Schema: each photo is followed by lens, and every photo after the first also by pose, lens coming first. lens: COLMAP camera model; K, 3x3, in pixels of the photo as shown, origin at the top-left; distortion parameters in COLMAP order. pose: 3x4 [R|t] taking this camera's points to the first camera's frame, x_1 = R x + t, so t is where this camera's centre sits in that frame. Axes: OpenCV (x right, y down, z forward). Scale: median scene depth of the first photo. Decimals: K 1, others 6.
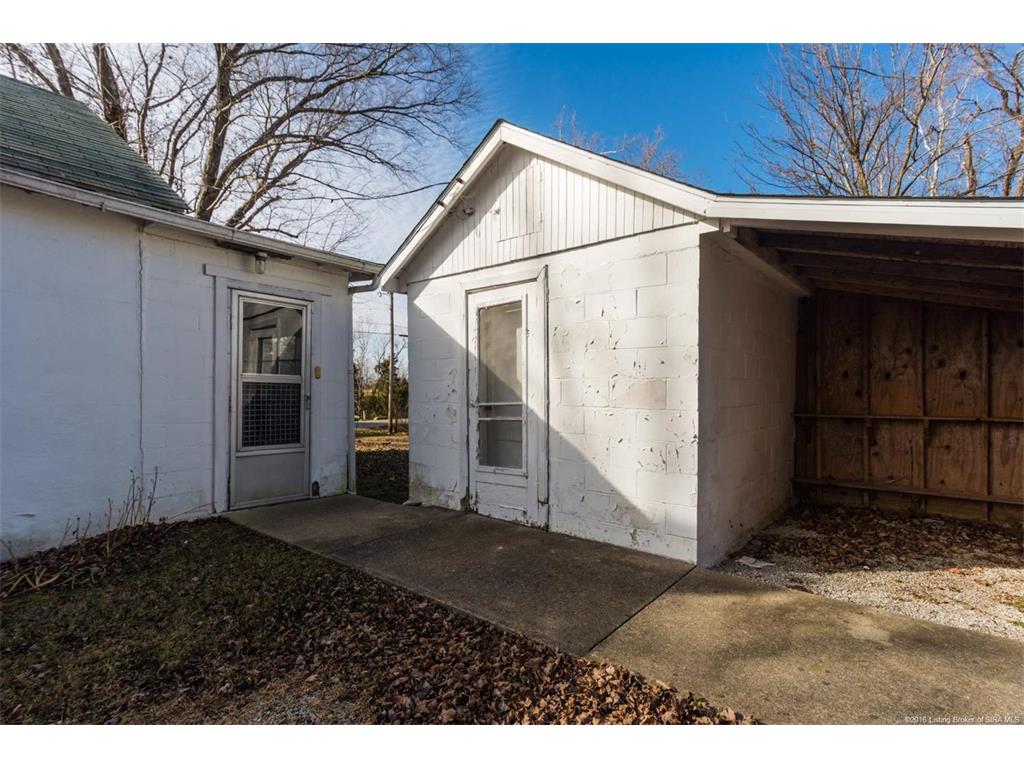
lens RADIAL K [[497.3, 0, 517.8], [0, 497.3, 392.5], [0, 0, 1]] dist [0.005175, 0.000299]
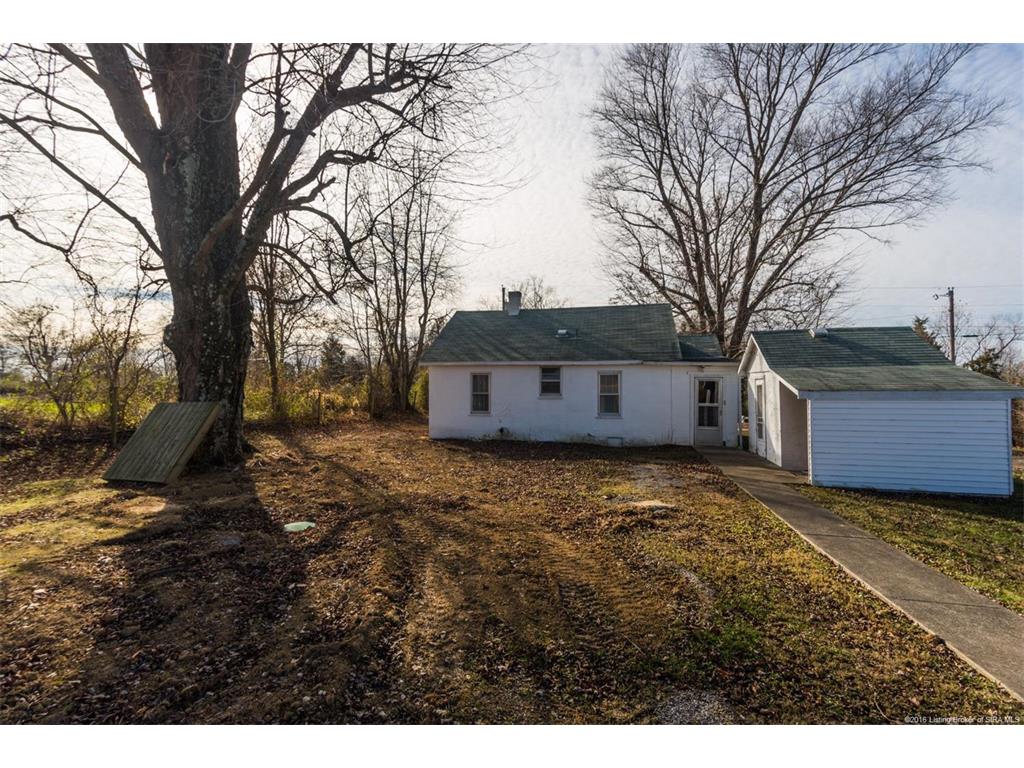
lens RADIAL K [[490.3, 0, 496.6], [0, 490.3, 379.5], [0, 0, 1]] dist [0.023967, -0.000938]
pose [[0.419865, -0.015051, -0.907462, 0.478697], [0.005122, 0.999886, -0.014214, -0.041141], [0.907572, 0.001320, 0.419894, -0.406195]]
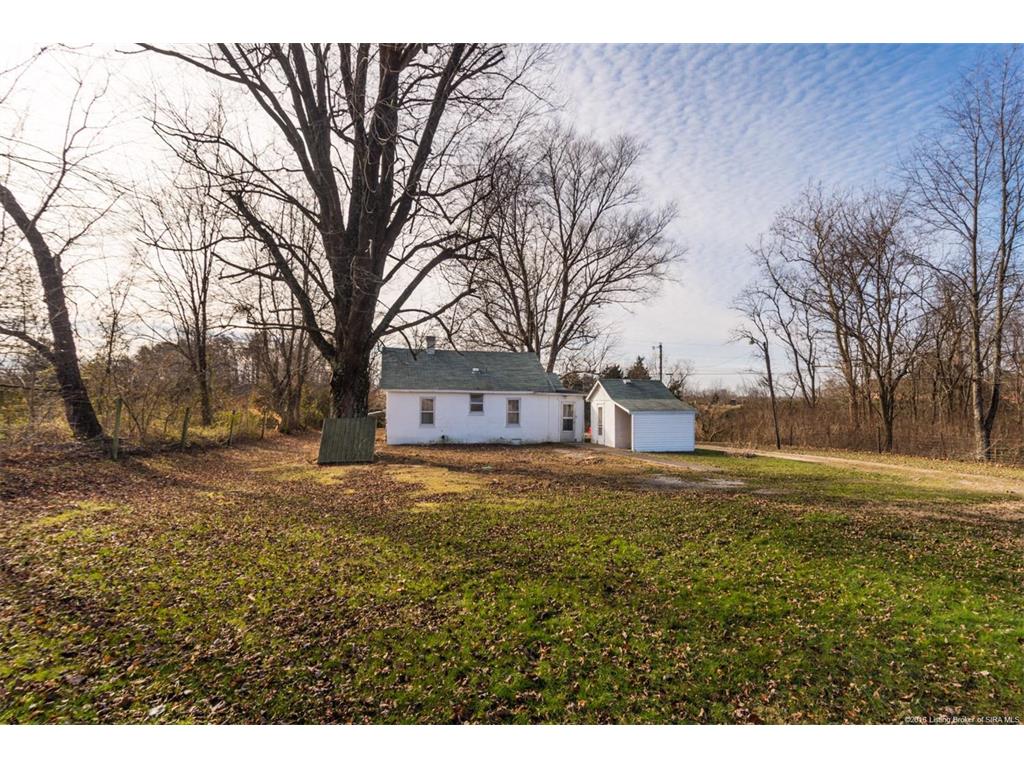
lens RADIAL K [[526.3, 0, 513.4], [0, 526.3, 403.2], [0, 0, 1]] dist [0.026651, -0.000236]
pose [[0.798654, 0.005154, -0.601769, 0.676759], [-0.002465, 0.999983, 0.005293, -0.060113], [0.601786, -0.002744, 0.798653, -1.072636]]
